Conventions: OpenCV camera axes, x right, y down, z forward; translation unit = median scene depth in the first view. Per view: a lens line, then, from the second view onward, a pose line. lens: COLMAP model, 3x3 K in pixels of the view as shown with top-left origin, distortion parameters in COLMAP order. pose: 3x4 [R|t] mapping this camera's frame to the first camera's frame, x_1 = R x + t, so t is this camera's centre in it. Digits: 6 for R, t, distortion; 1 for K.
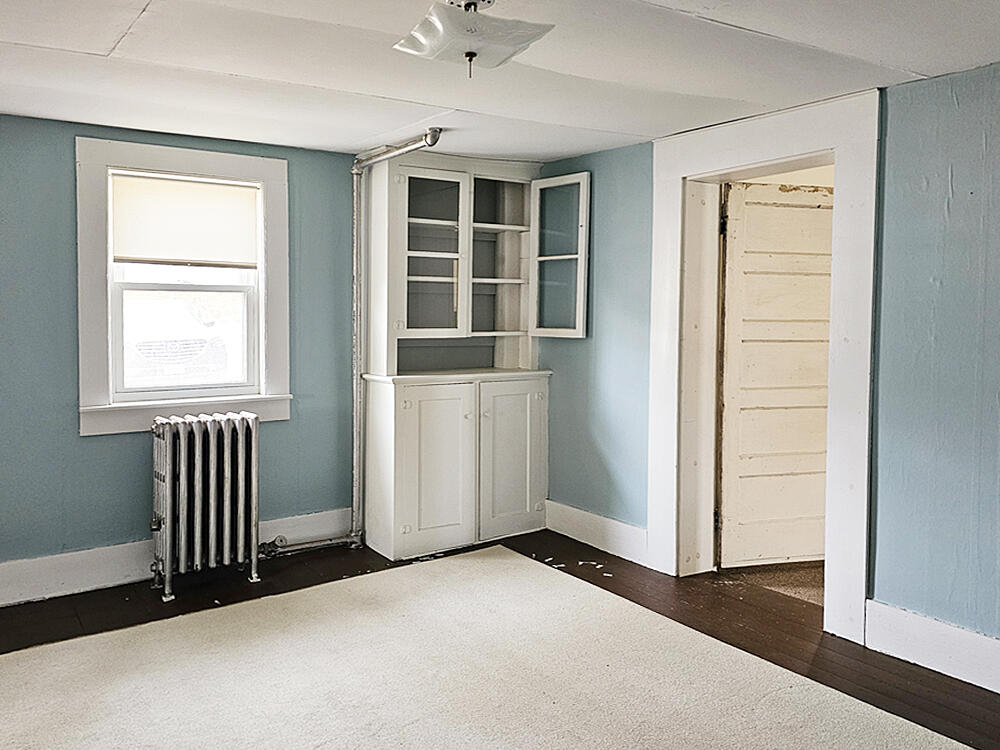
lens RADIAL K [[809.5, 0, 502.1], [0, 809.5, 347.8], [0, 0, 1]] dist [0.046735, -0.000439]
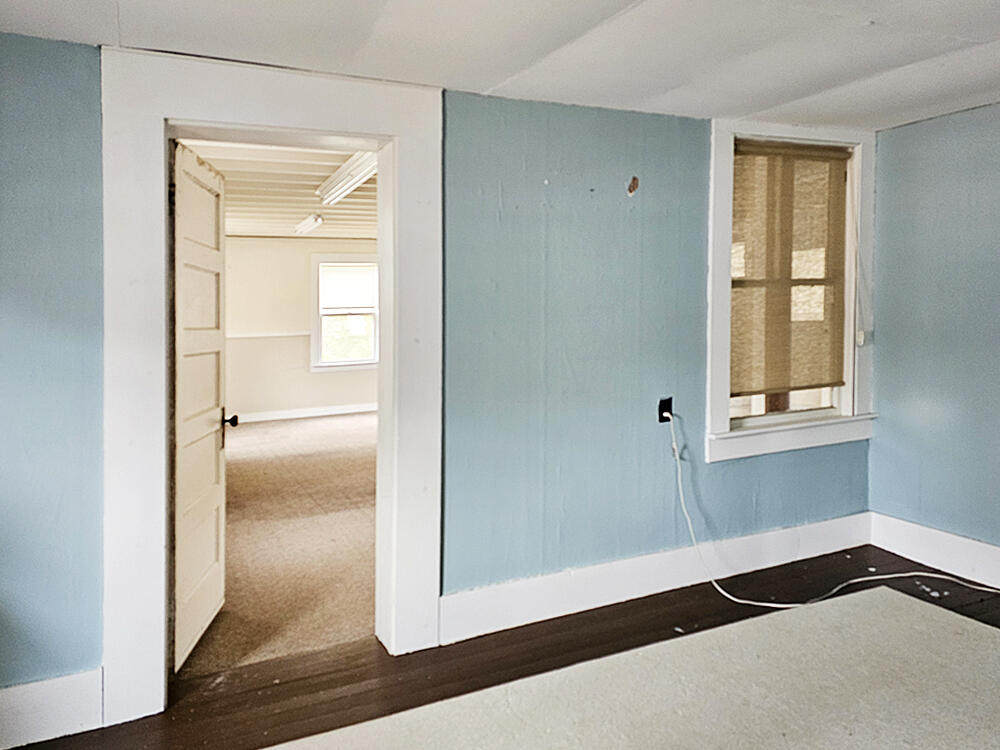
lens RADIAL K [[809.5, 0, 502.1], [0, 809.5, 347.8], [0, 0, 1]] dist [0.046735, -0.000439]
pose [[0.113864, -0.062348, 0.991538, -0.494121], [0.068288, 0.996160, 0.054797, -0.046025], [-0.991147, 0.061471, 0.117685, 0.759052]]
